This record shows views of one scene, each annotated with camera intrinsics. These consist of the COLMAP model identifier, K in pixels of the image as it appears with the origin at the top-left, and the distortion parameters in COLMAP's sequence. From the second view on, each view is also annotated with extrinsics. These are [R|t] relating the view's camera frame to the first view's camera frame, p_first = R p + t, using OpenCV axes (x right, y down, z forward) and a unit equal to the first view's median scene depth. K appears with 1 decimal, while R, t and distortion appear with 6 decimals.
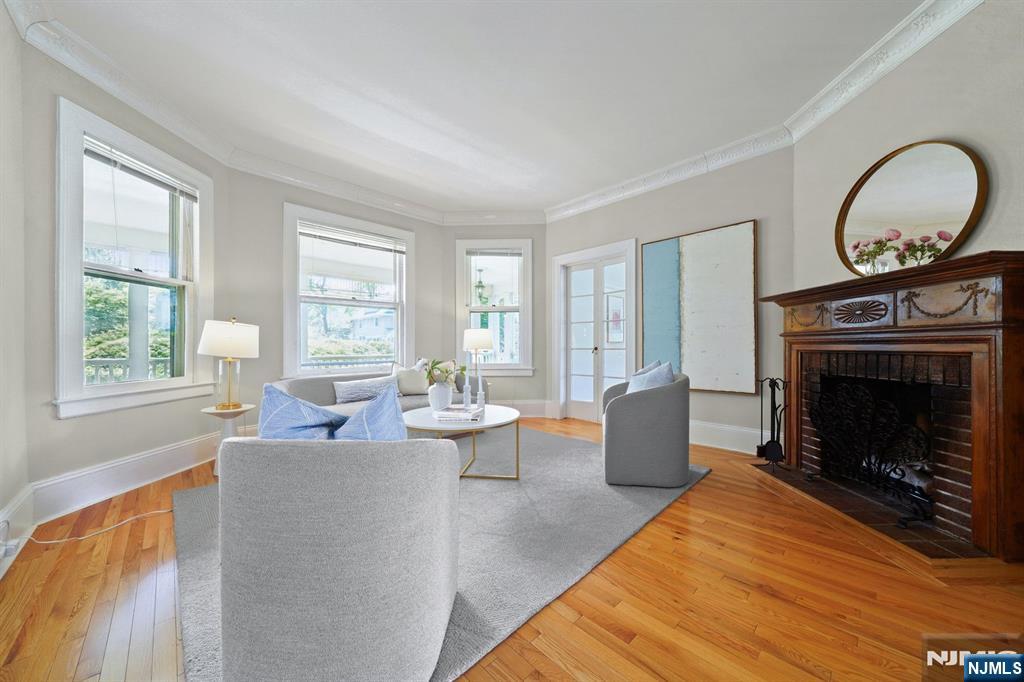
lens RADIAL K [[357.2, 0, 515.3], [0, 357.2, 348.0], [0, 0, 1]] dist [-0.011924, 0.000029]
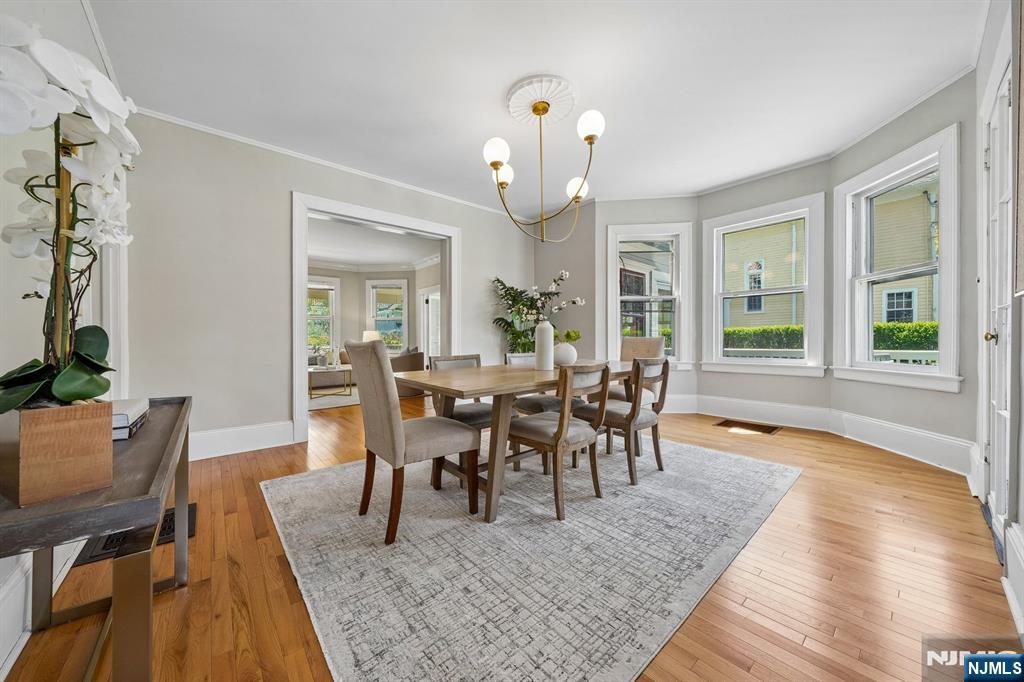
lens RADIAL K [[357.2, 0, 510.1], [0, 357.2, 342.2], [0, 0, 1]] dist [-0.011924, 0.000029]
pose [[0.996979, -0.000079, -0.077677, 0.930159], [0.000391, 0.999992, 0.004003, 0.000207], [0.077676, -0.004021, 0.996971, -0.975419]]
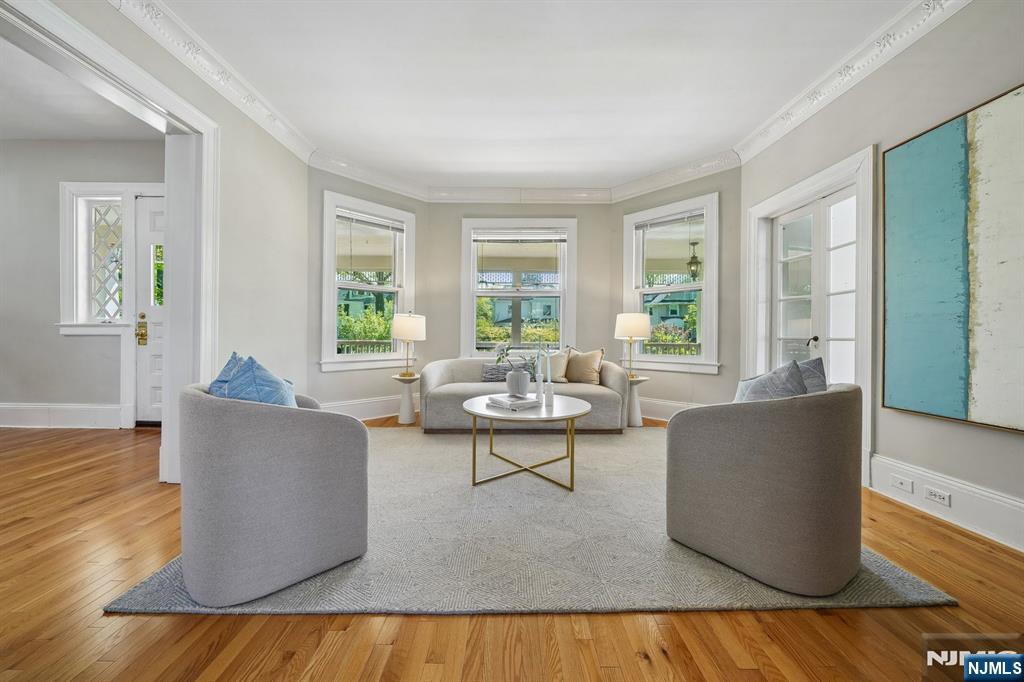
lens RADIAL K [[357.2, 0, 509.1], [0, 357.2, 336.5], [0, 0, 1]] dist [-0.011924, 0.000029]
pose [[0.710727, 0.010299, -0.703392, 0.352791], [-0.012255, 0.999922, 0.002258, 0.004135], [0.703361, 0.007016, 0.710798, 0.214029]]
